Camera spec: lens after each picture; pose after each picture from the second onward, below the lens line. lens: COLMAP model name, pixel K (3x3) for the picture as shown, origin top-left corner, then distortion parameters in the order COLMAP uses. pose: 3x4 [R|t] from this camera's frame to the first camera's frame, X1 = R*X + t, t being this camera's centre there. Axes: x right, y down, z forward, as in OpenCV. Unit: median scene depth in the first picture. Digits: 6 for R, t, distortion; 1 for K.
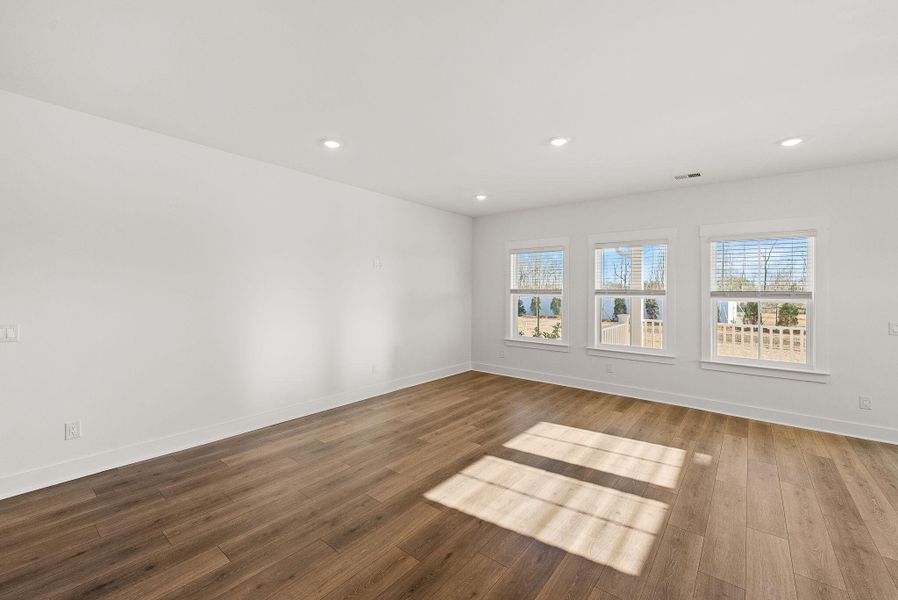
lens RADIAL K [[370.8, 0, 449.0], [0, 370.8, 300.0], [0, 0, 1]] dist [-0.001669, -0.000286]
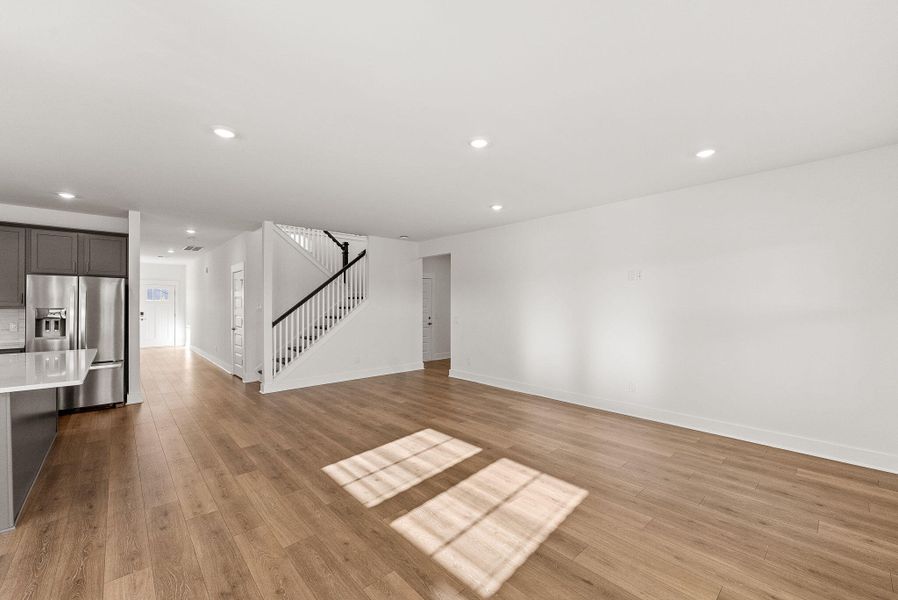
lens RADIAL K [[370.8, 0, 449.0], [0, 370.8, 300.0], [0, 0, 1]] dist [-0.001669, -0.000286]
pose [[-0.158925, -0.022209, -0.987041, 1.297039], [-0.033858, 0.999282, -0.017033, 0.000262], [0.986710, 0.030712, -0.159563, 1.128126]]
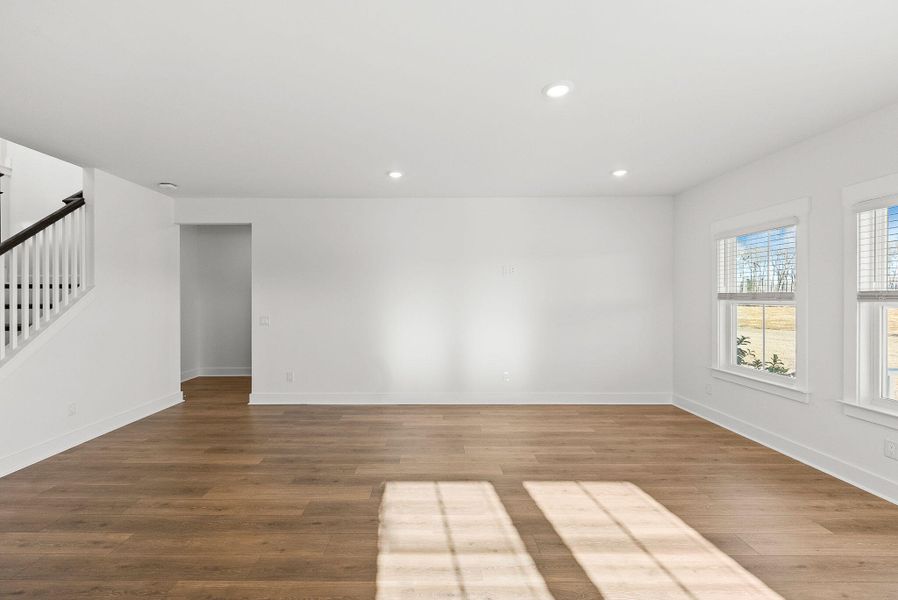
lens RADIAL K [[385.9, 0, 435.3], [0, 385.9, 298.1], [0, 0, 1]] dist [-0.001229, -0.000160]
pose [[0.627344, -0.003798, -0.778733, 0.777592], [-0.018059, 0.999648, -0.019423, 0.004521], [0.778533, 0.026247, 0.627055, 0.343715]]
